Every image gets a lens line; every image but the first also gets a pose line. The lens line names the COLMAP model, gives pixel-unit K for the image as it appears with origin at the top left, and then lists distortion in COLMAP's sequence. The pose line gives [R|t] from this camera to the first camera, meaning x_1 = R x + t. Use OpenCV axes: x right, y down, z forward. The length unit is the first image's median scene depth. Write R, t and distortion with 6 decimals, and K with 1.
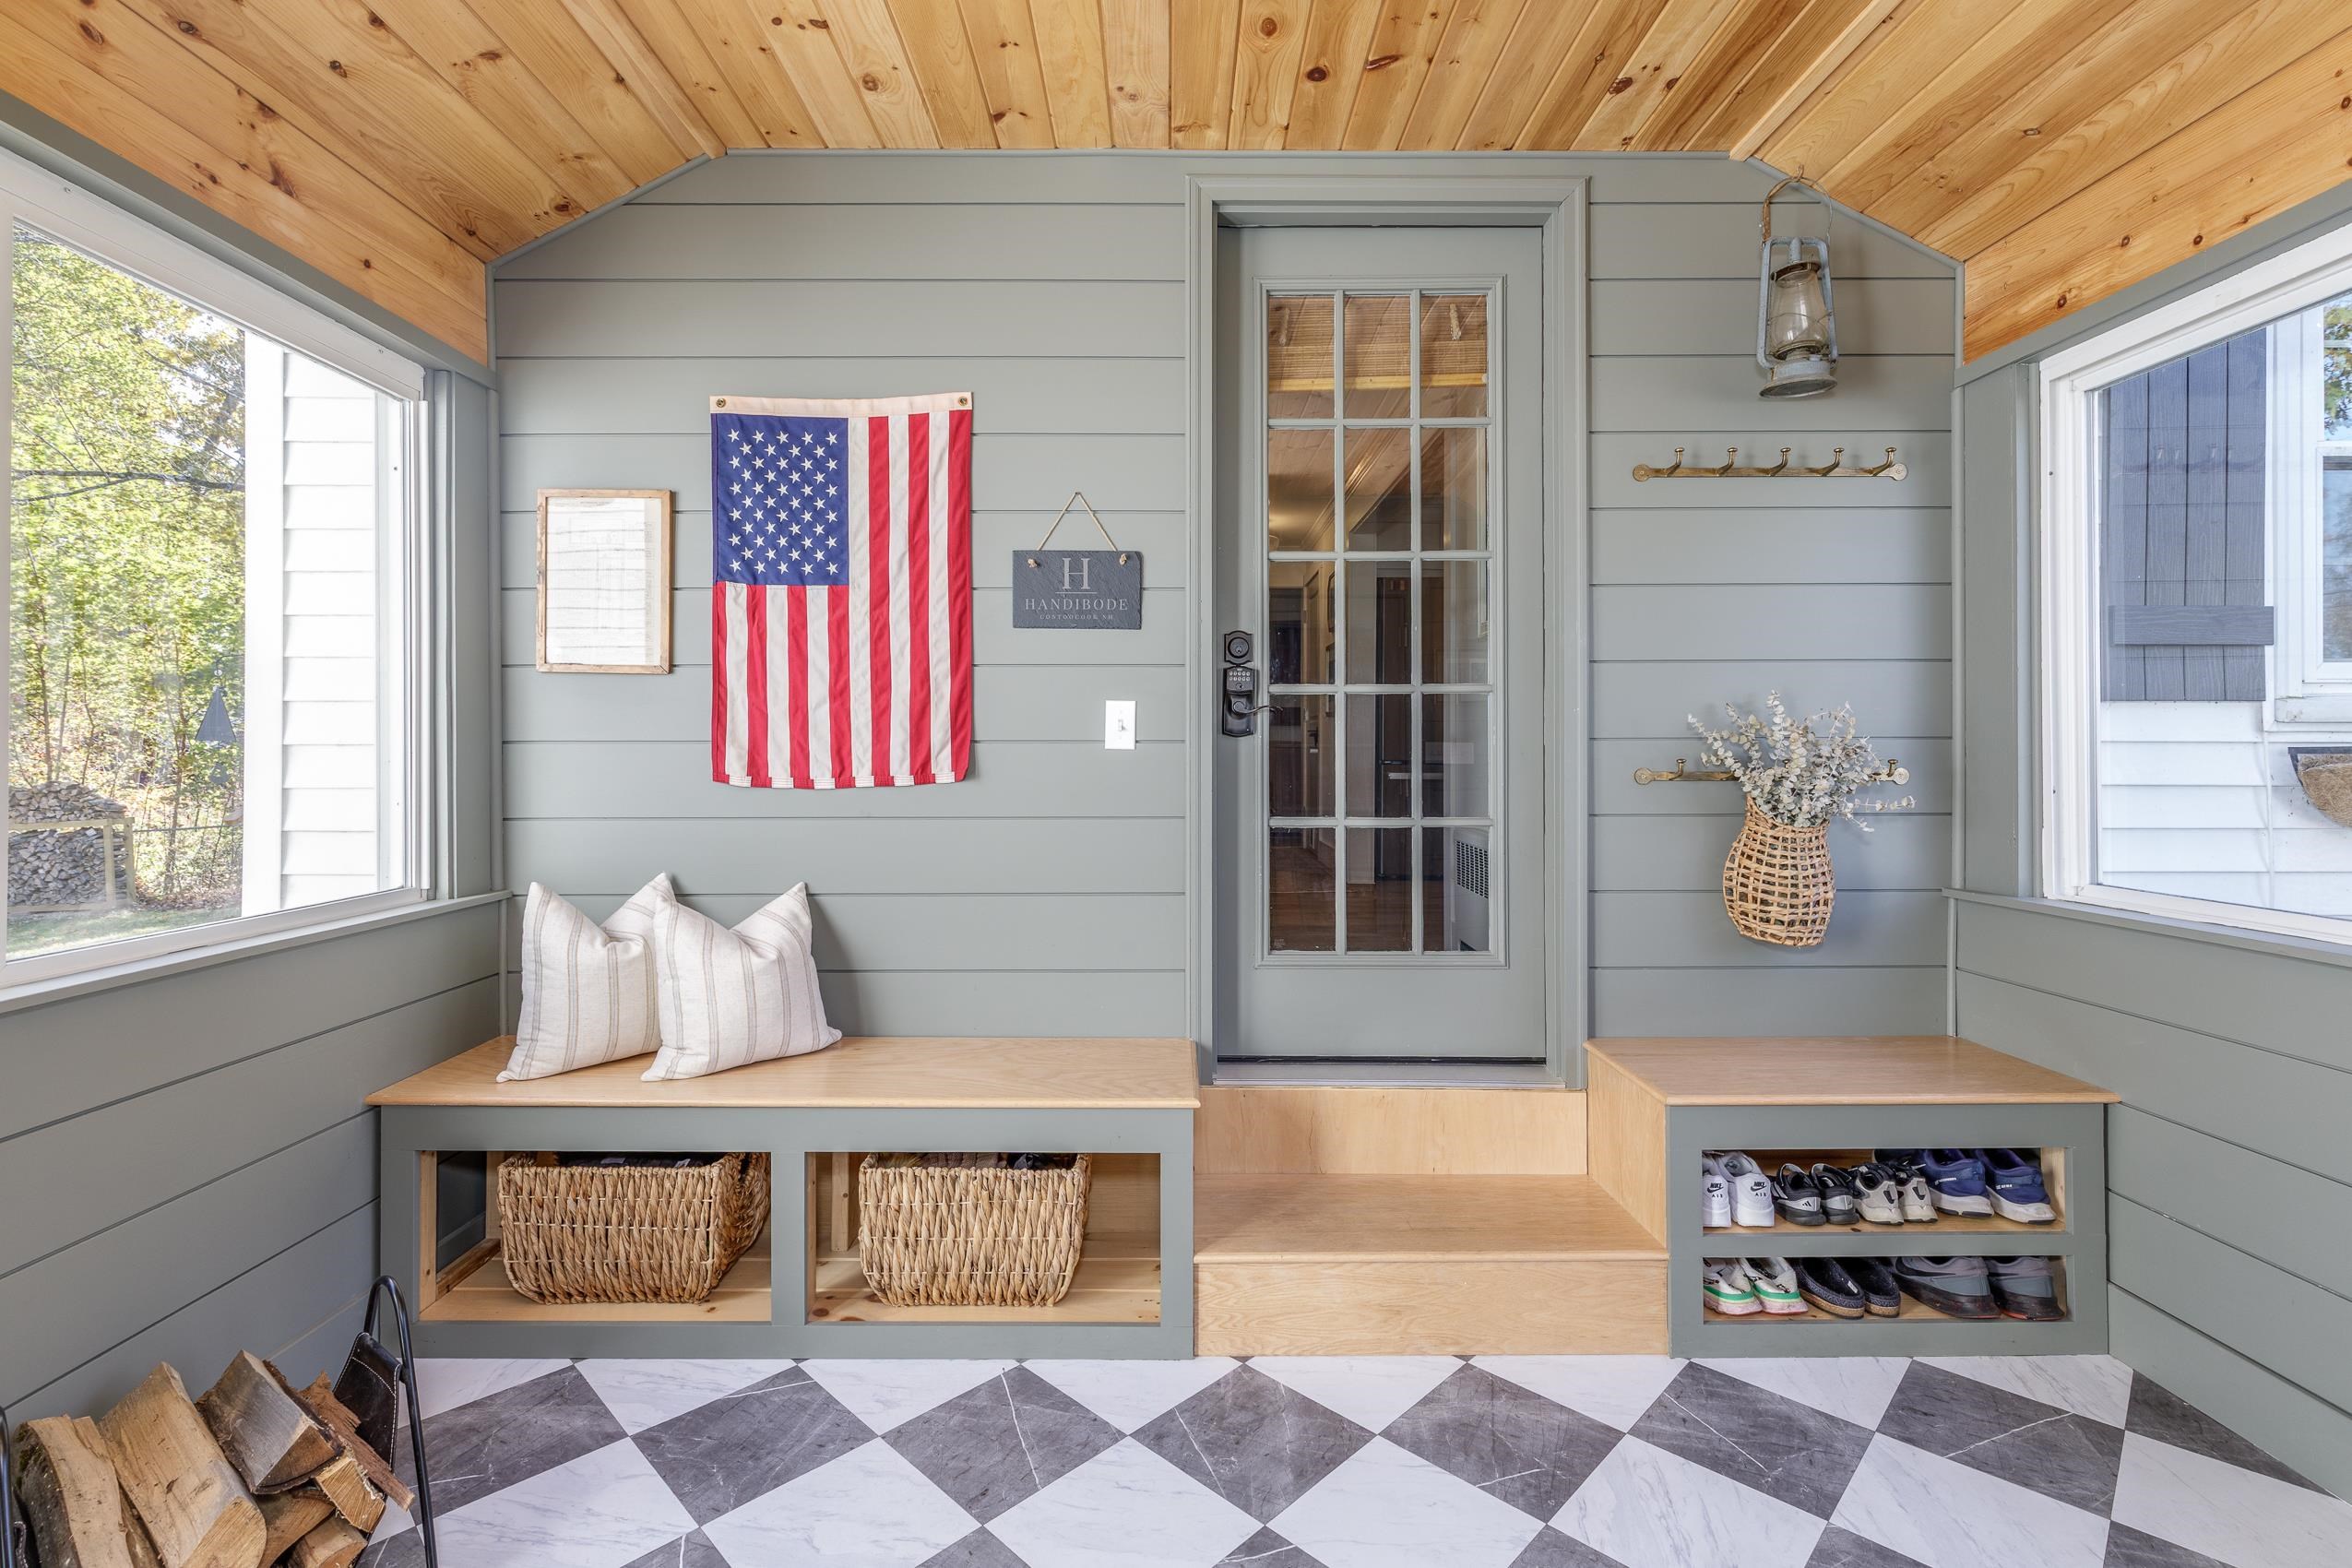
lens RADIAL K [[1074.4, 0, 1162.9], [0, 1074.4, 752.4], [0, 0, 1]] dist [0.009810, -0.001925]
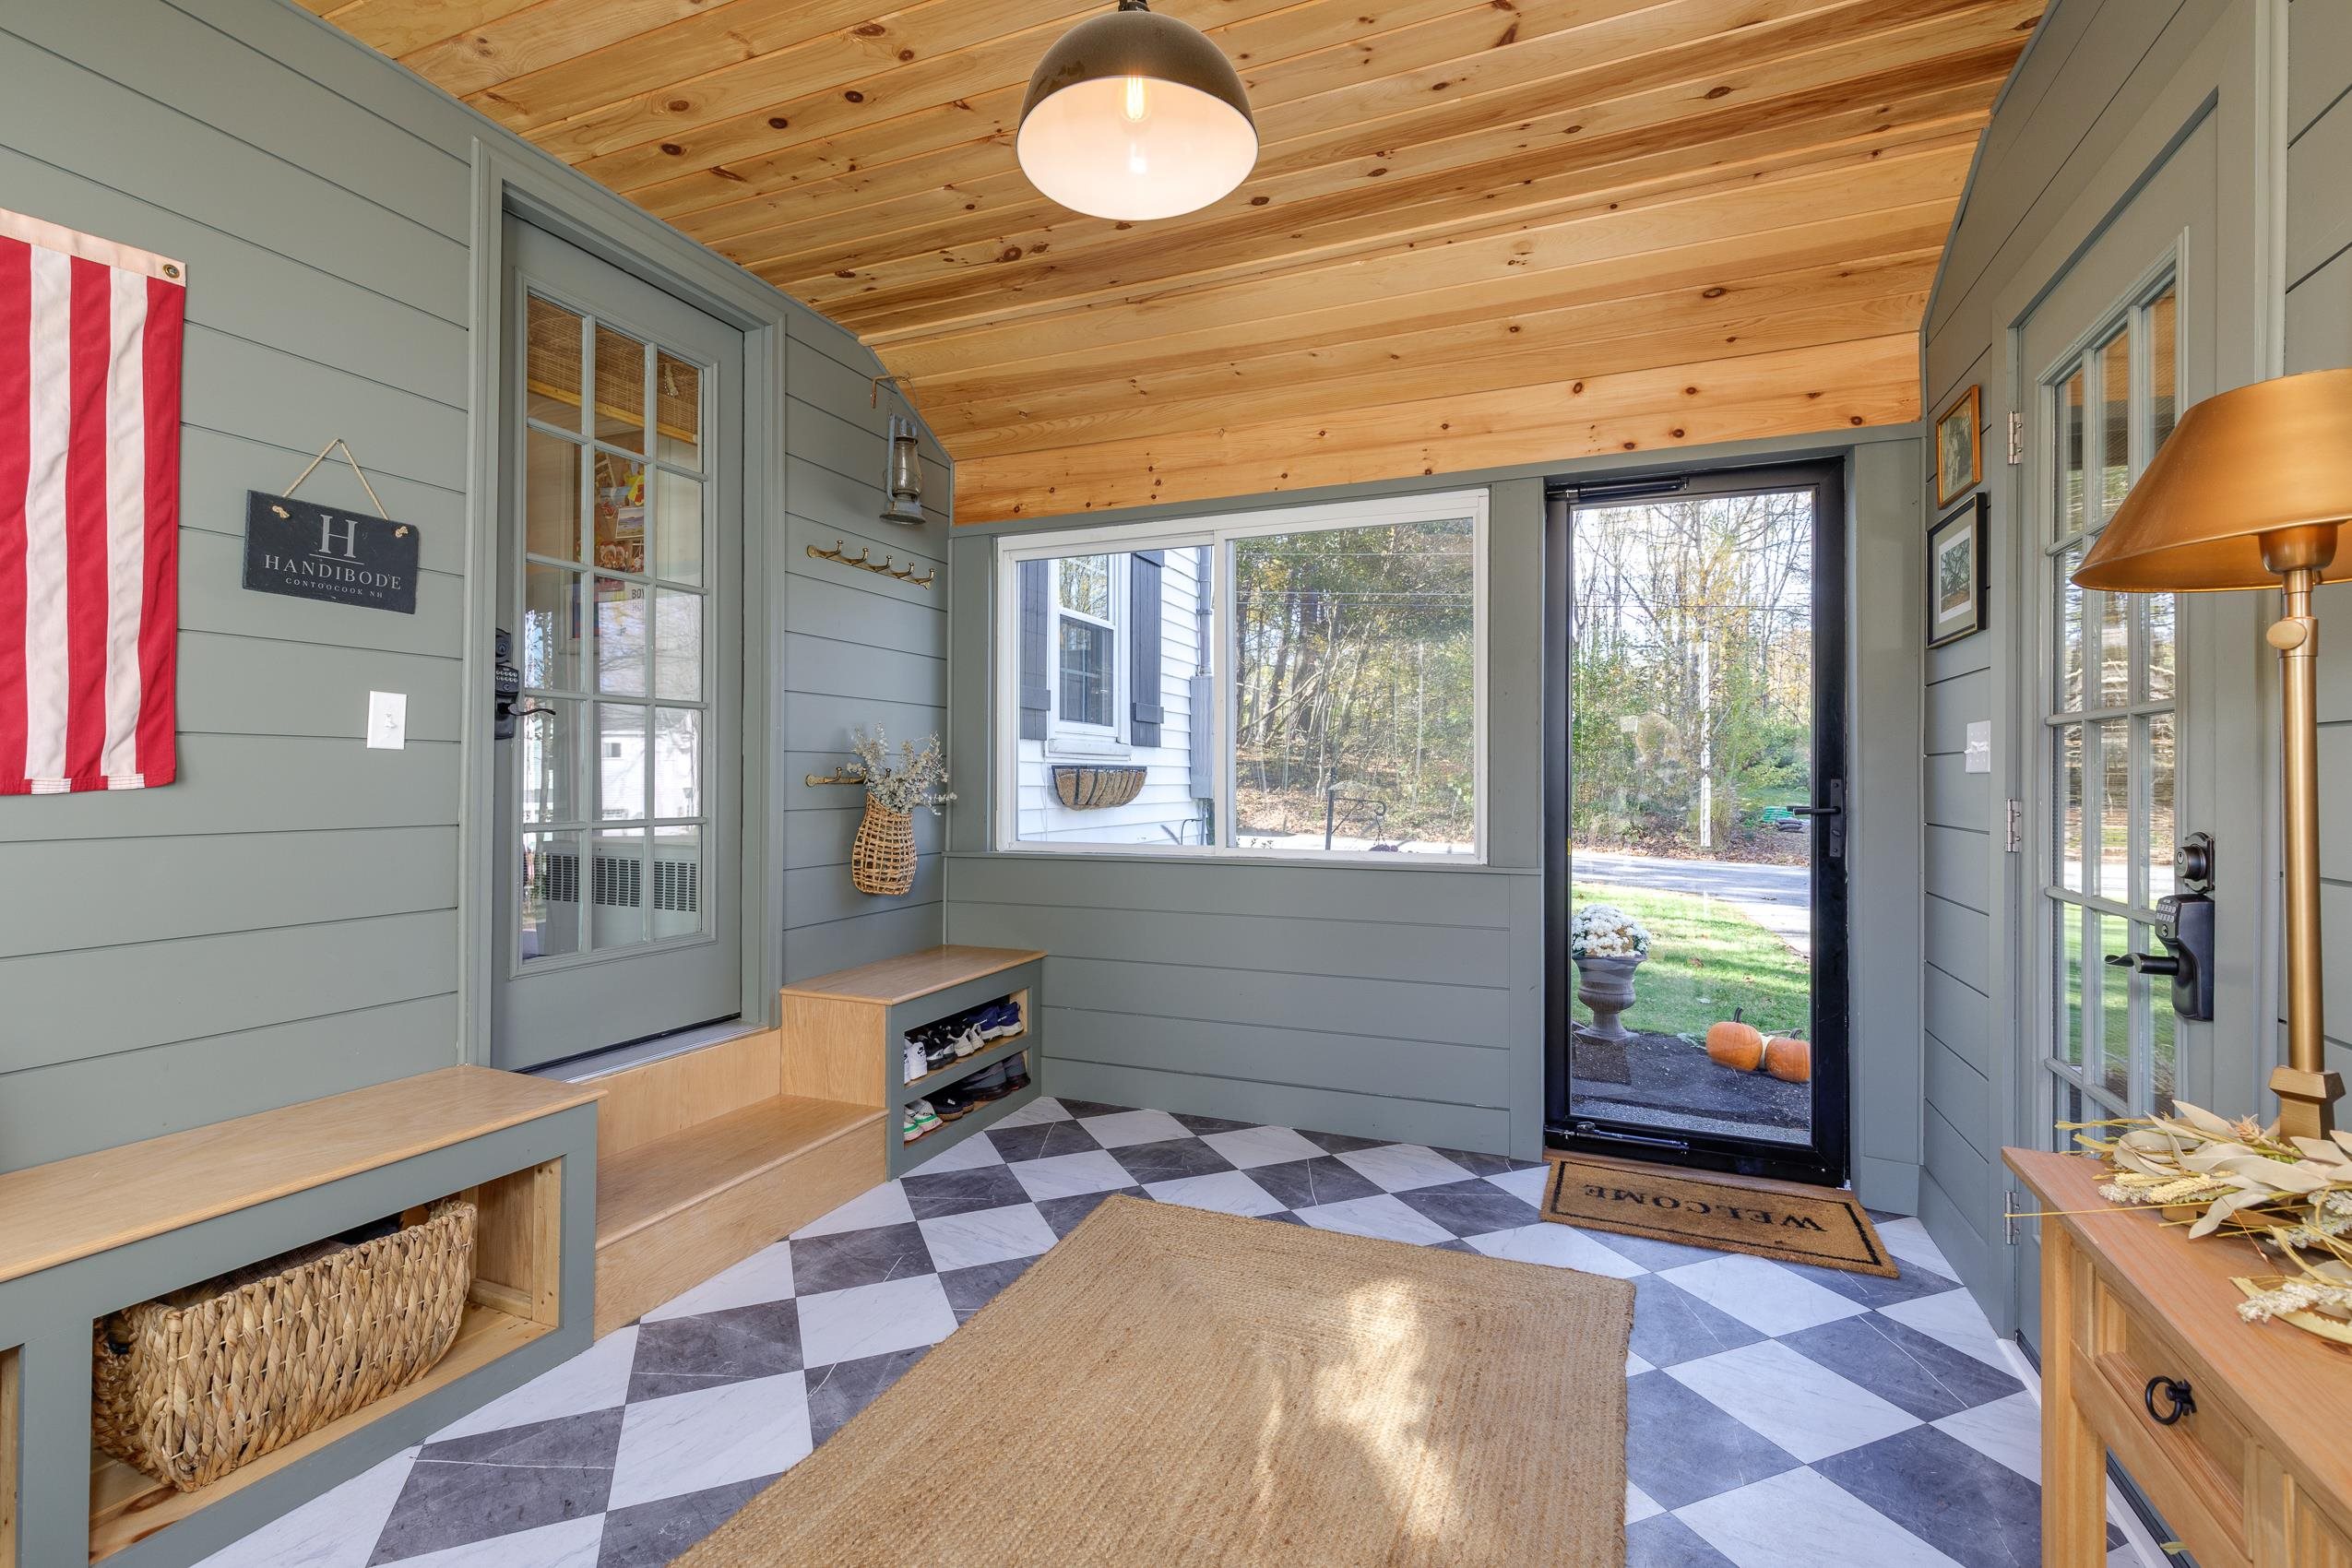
lens RADIAL K [[1074.4, 0, 1173.7], [0, 1074.4, 770.0], [0, 0, 1]] dist [0.009810, -0.001925]
pose [[0.387705, 0.010530, 0.921723, -0.668686], [-0.001122, 0.999939, -0.010951, 0.025778], [-0.921783, 0.003211, 0.387693, 0.087522]]
